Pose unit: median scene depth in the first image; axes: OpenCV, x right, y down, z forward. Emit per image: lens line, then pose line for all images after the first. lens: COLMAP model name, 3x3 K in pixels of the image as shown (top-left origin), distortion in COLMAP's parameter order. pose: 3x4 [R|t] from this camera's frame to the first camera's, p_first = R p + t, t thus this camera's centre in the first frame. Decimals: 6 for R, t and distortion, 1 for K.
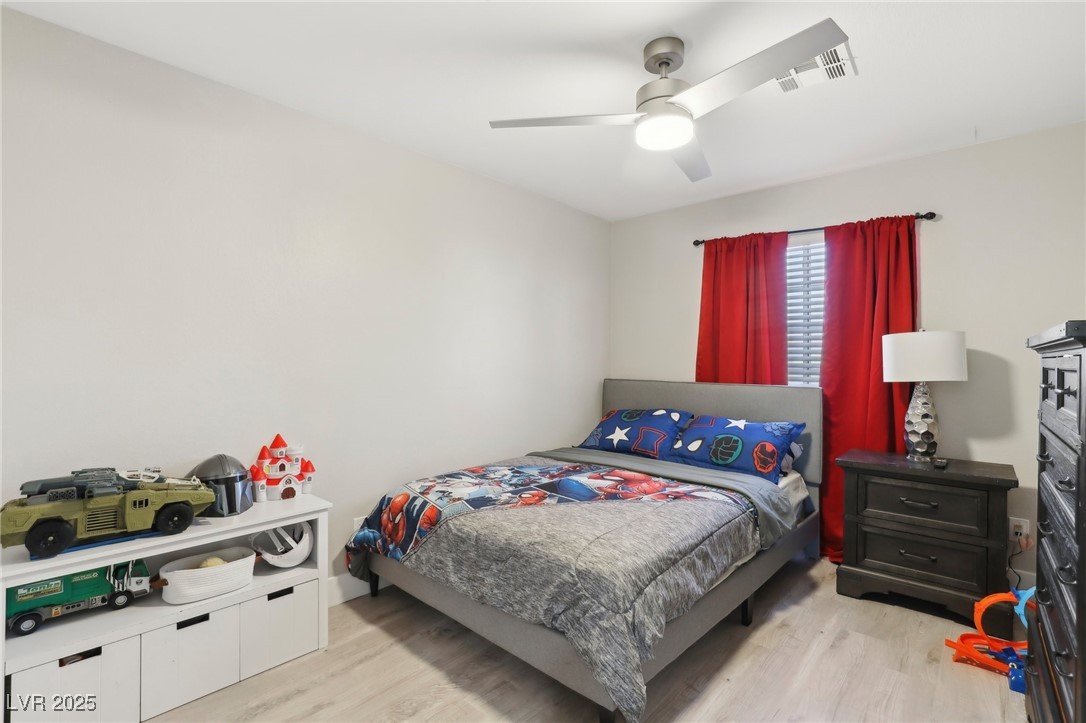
lens RADIAL K [[513.2, 0, 543.0], [0, 513.2, 361.5], [0, 0, 1]] dist [-0.000455, -0.000252]
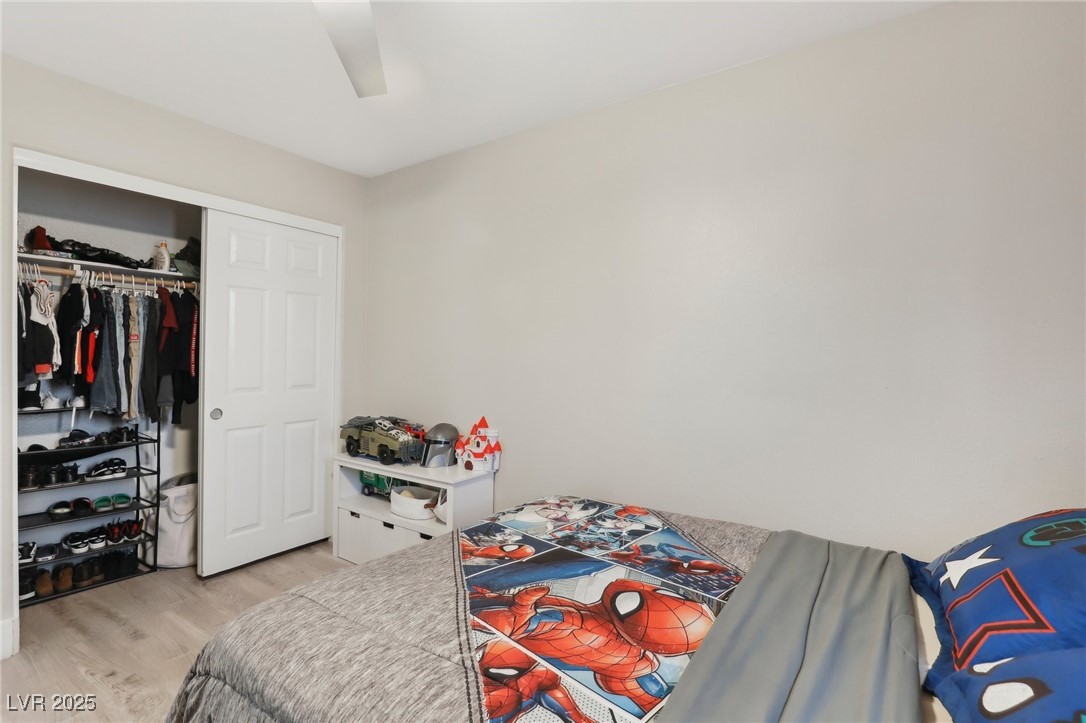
lens RADIAL K [[513.2, 0, 543.0], [0, 513.2, 361.5], [0, 0, 1]] dist [-0.000455, -0.000252]
pose [[0.109323, 0.009031, -0.993965, 0.683188], [-0.007759, 0.999936, 0.008232, 0.002788], [0.993976, 0.006812, 0.109386, 0.998371]]
